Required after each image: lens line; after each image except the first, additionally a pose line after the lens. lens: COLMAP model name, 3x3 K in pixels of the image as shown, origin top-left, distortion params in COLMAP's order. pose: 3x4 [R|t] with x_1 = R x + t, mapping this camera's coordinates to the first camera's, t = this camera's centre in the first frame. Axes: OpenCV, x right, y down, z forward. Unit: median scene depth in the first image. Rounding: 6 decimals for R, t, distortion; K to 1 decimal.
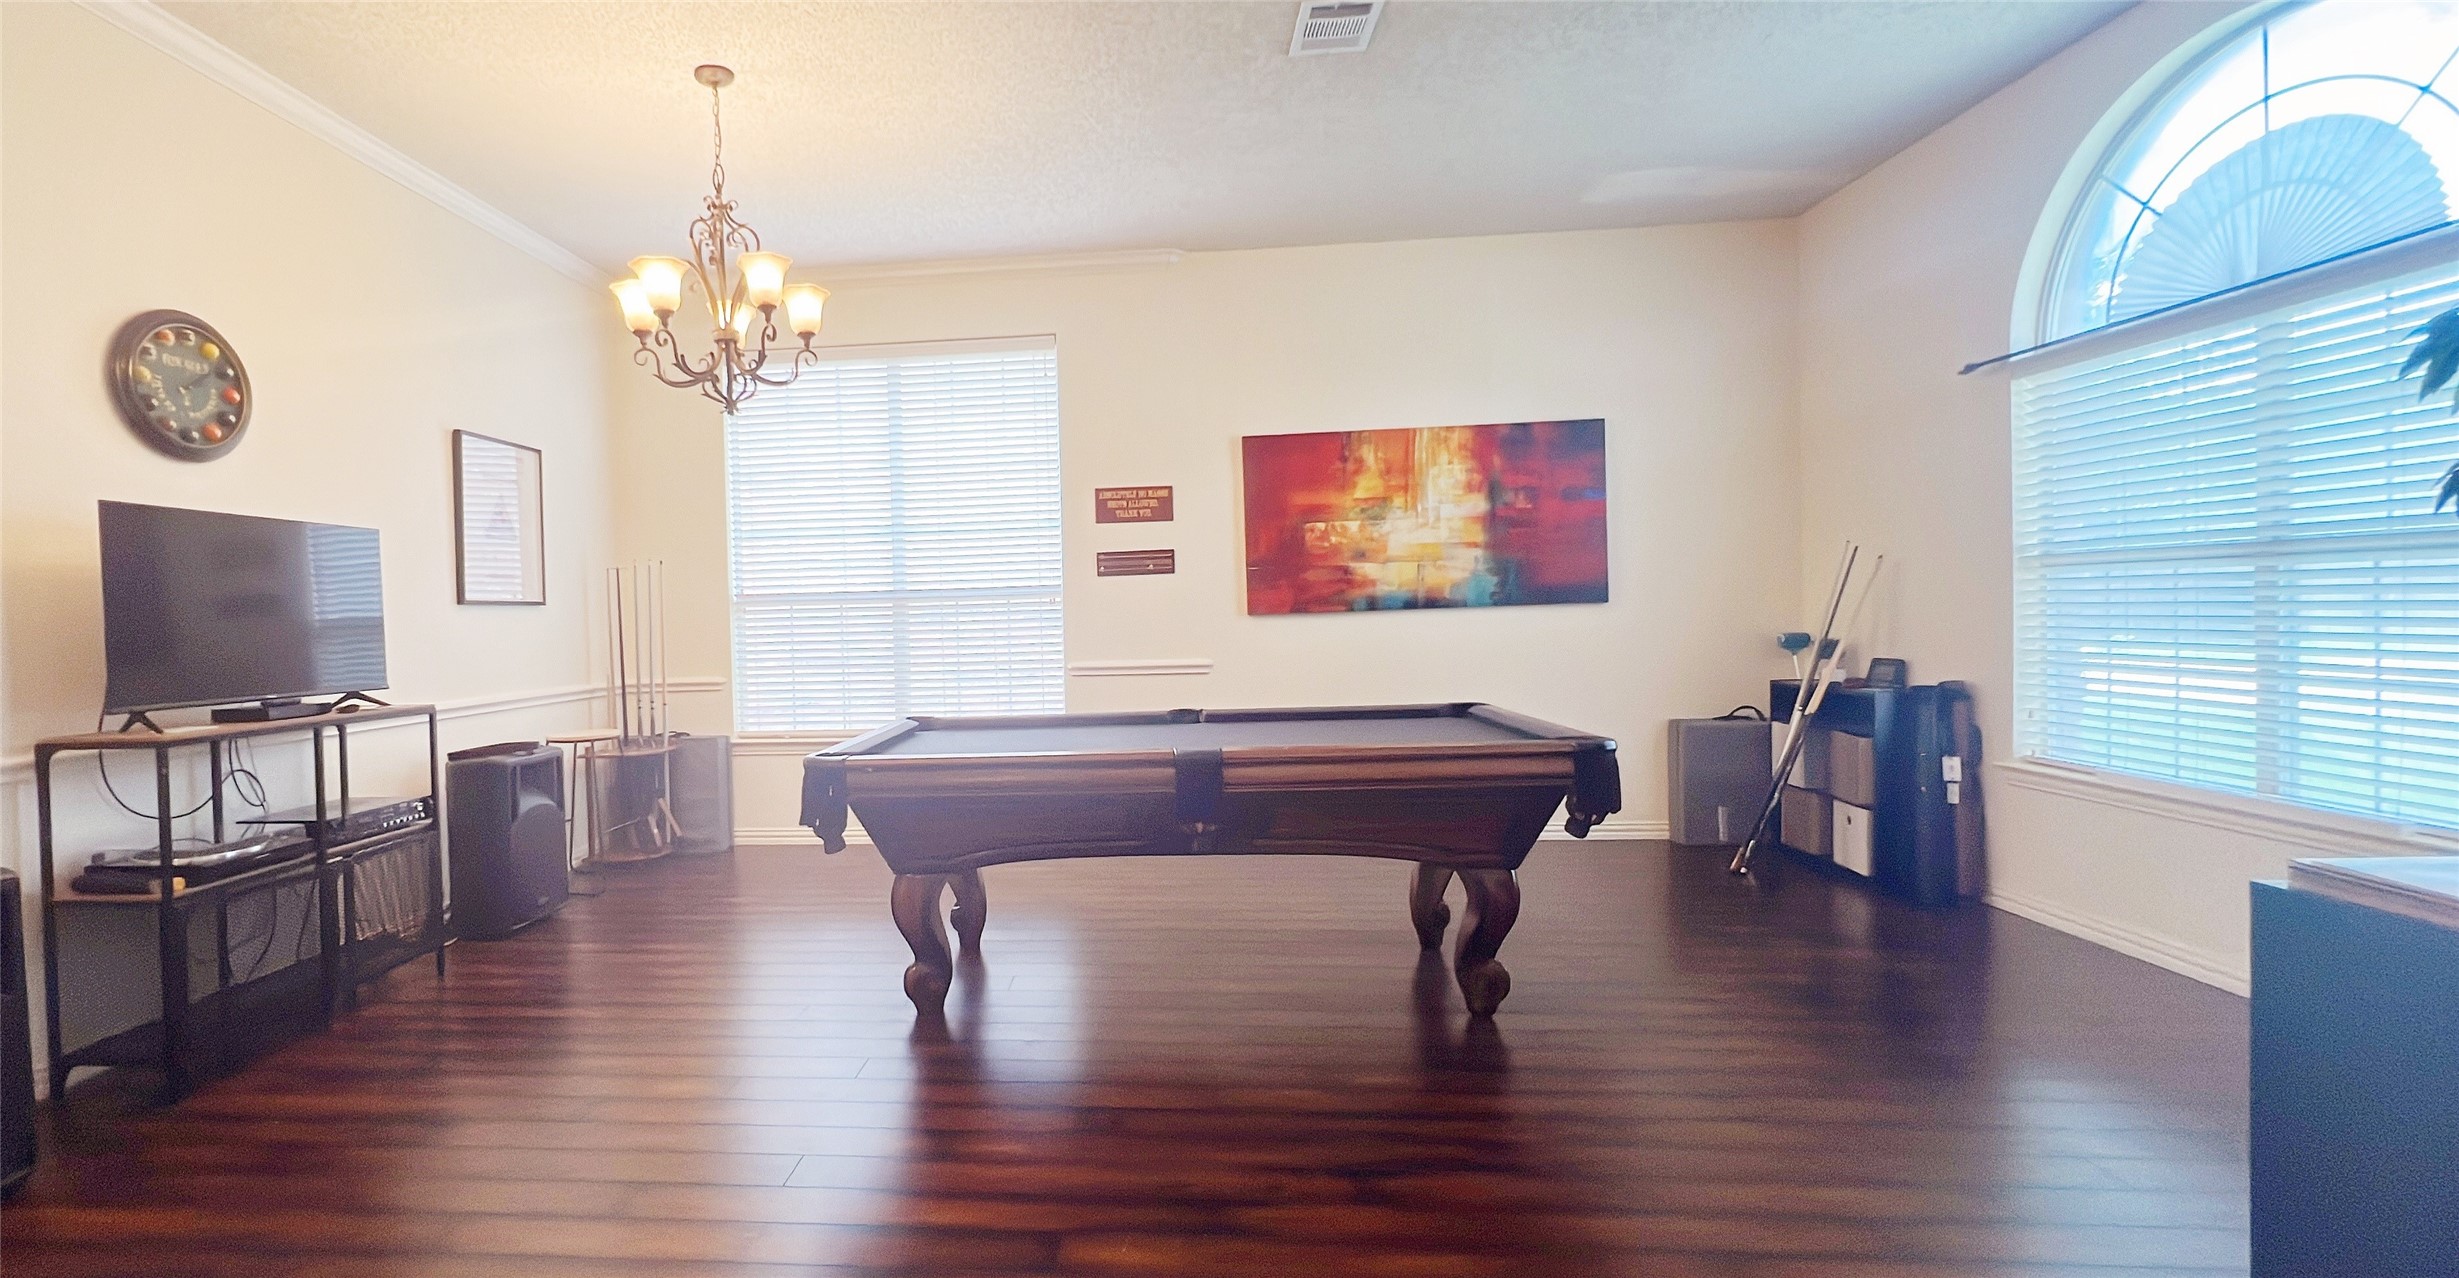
lens RADIAL K [[1145.8, 0, 1229.5], [0, 1145.8, 639.0], [0, 0, 1]] dist [-0.010842, -0.000518]
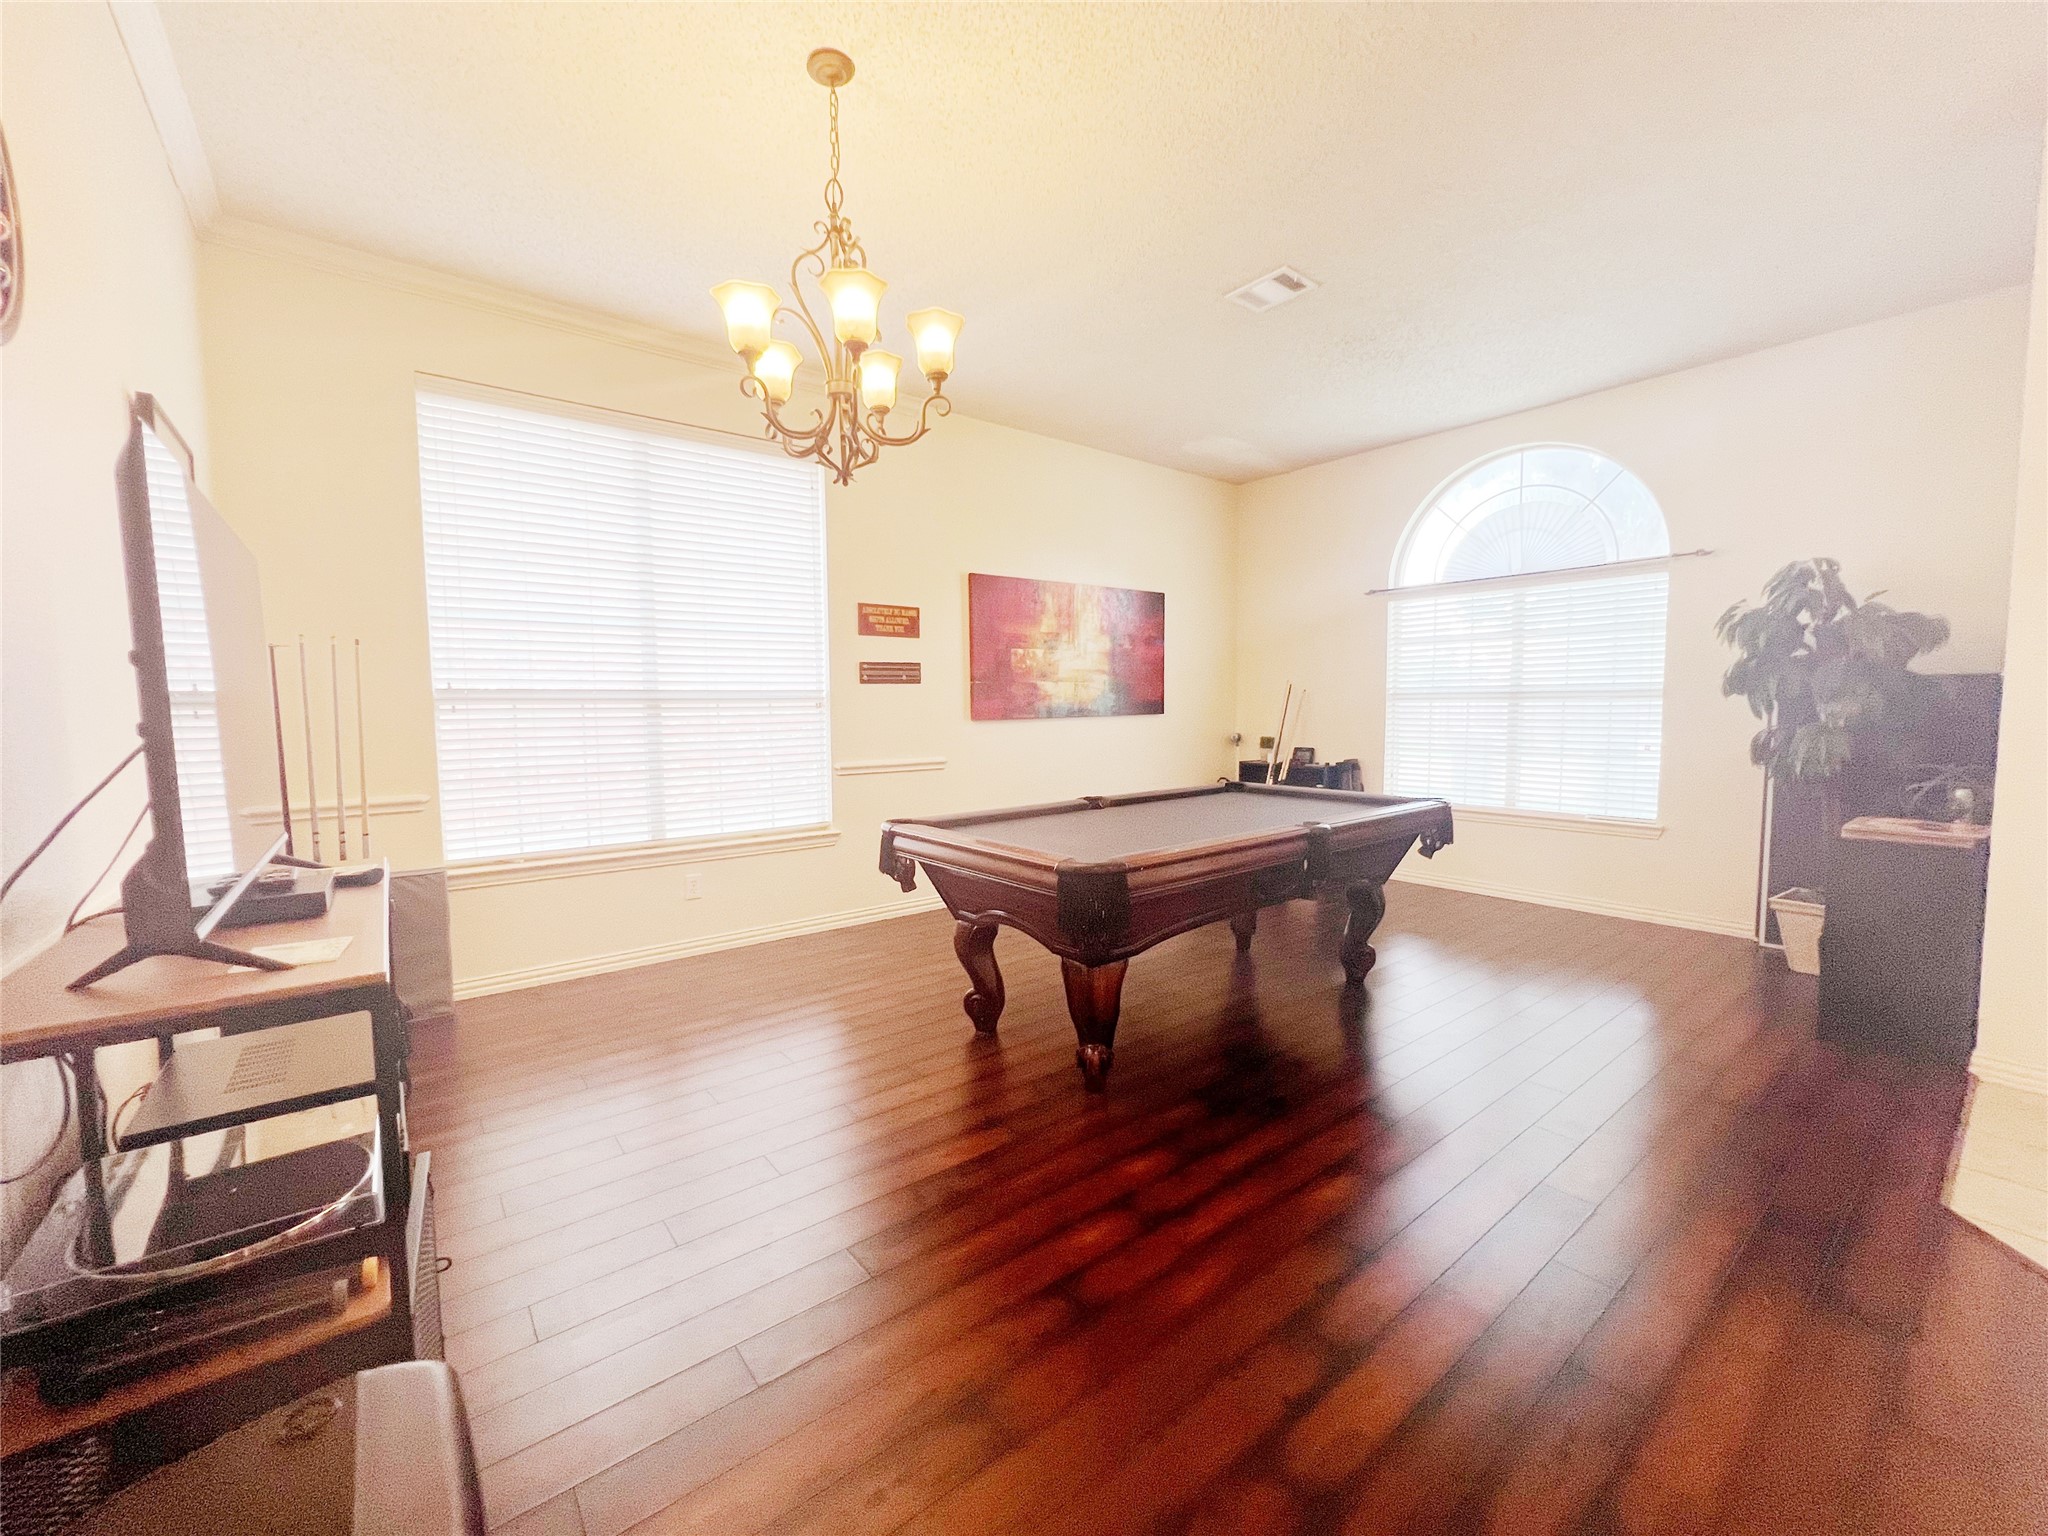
lens RADIAL K [[813.9, 0, 1024.0], [0, 813.9, 768.0], [0, 0, 1]] dist [-0.011075, -0.000111]
pose [[0.726874, -0.030519, 0.686092, -0.548975], [0.004612, 0.999207, 0.039561, -0.003898], [-0.686755, -0.025591, 0.726438, 0.329654]]
